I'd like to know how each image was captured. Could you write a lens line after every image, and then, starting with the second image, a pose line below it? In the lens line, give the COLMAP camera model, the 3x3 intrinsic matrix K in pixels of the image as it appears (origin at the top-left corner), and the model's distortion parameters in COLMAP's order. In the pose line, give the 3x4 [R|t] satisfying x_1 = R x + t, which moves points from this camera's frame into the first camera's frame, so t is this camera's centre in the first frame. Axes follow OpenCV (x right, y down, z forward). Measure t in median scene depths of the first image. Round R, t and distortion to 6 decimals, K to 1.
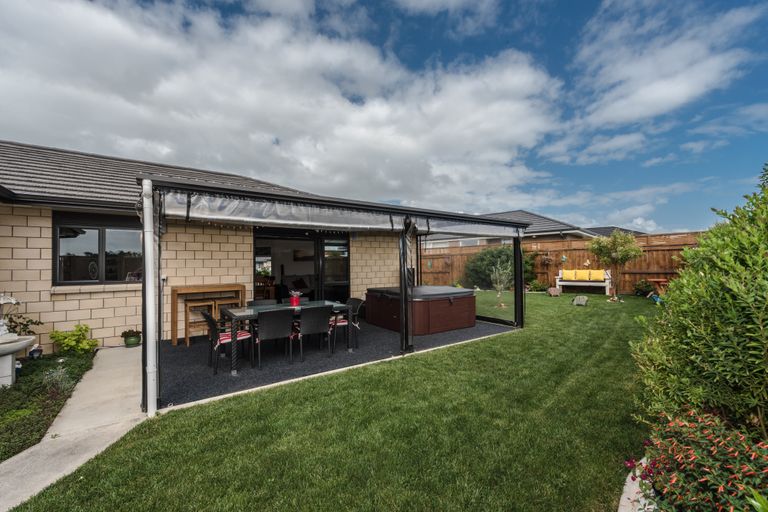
lens RADIAL K [[319.1, 0, 370.7], [0, 319.1, 260.0], [0, 0, 1]] dist [-0.000220, 0.000002]
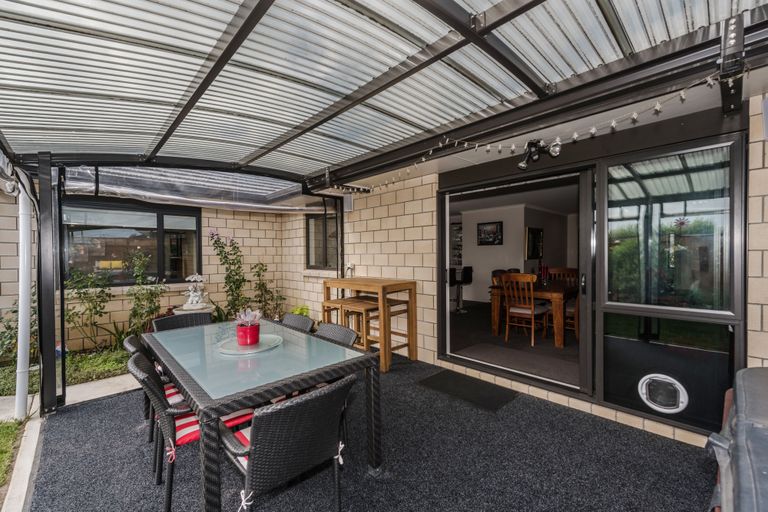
lens RADIAL K [[319.1, 0, 370.7], [0, 319.1, 260.0], [0, 0, 1]] dist [-0.000220, 0.000002]
pose [[0.076829, 0.018184, -0.996878, 0.224246], [0.016156, 0.999680, 0.019480, 0.027767], [0.996913, -0.017602, 0.076510, 1.148489]]
